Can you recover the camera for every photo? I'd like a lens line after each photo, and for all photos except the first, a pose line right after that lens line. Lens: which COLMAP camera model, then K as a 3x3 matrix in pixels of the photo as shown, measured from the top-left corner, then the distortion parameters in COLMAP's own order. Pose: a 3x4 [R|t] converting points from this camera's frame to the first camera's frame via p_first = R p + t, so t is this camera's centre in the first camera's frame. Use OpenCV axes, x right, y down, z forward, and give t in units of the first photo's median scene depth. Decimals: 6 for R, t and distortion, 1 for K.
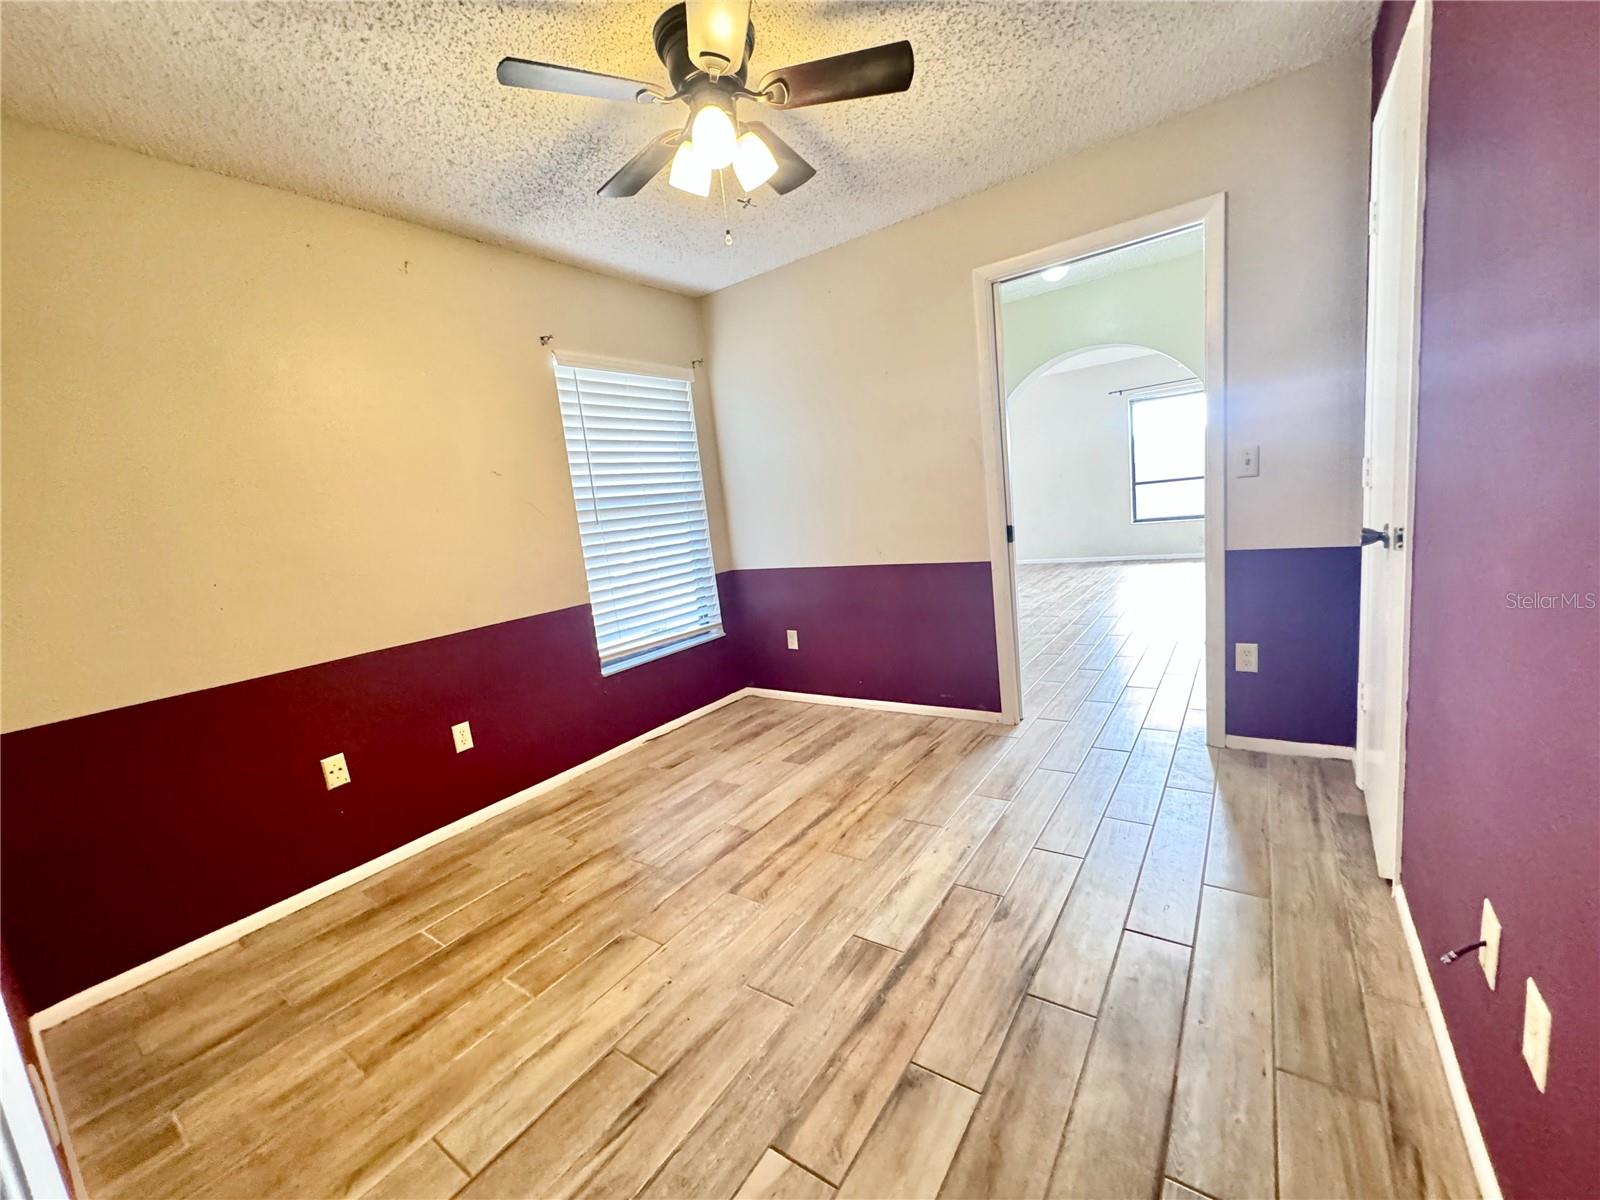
lens RADIAL K [[639.1, 0, 799.0], [0, 639.1, 601.7], [0, 0, 1]] dist [-0.001372, 0.000091]
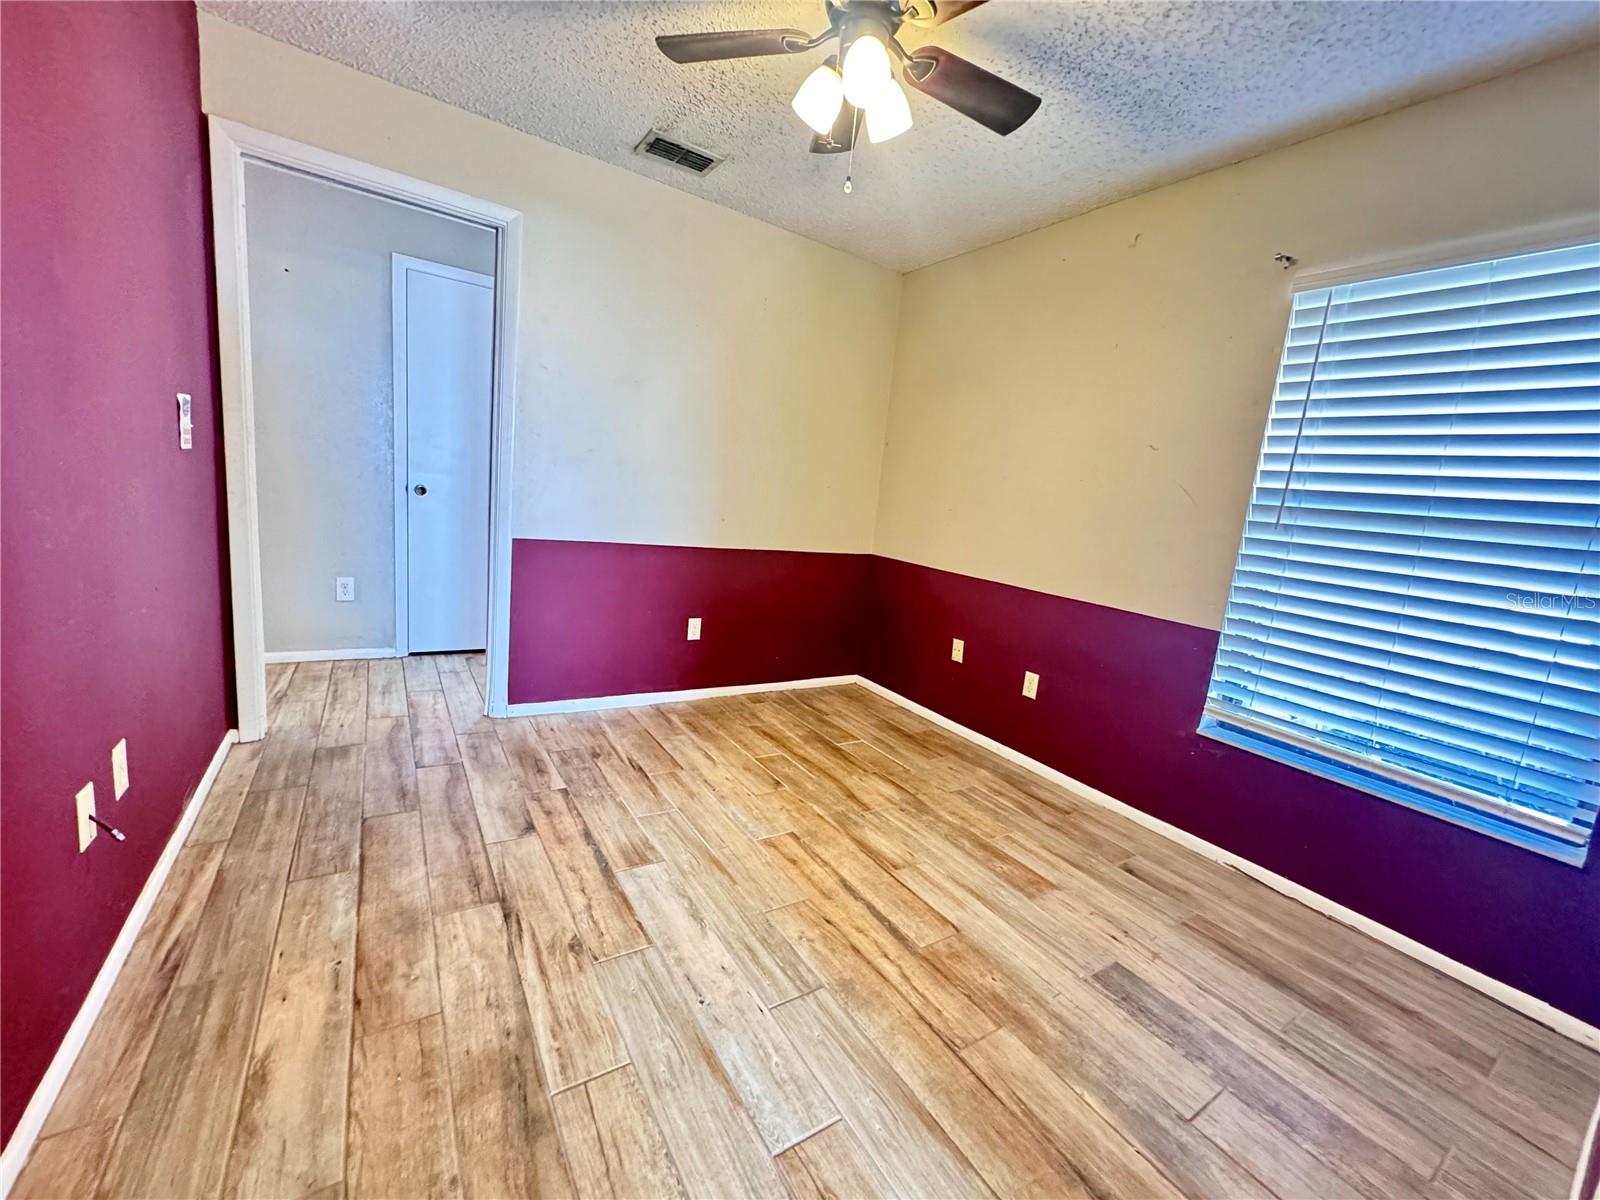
lens RADIAL K [[639.1, 0, 799.0], [0, 639.1, 601.7], [0, 0, 1]] dist [-0.001372, 0.000091]
pose [[-0.381208, 0.227195, -0.896138, 0.755493], [-0.201847, 0.925493, 0.320501, -0.252329], [0.902185, 0.303060, -0.306946, 1.201763]]
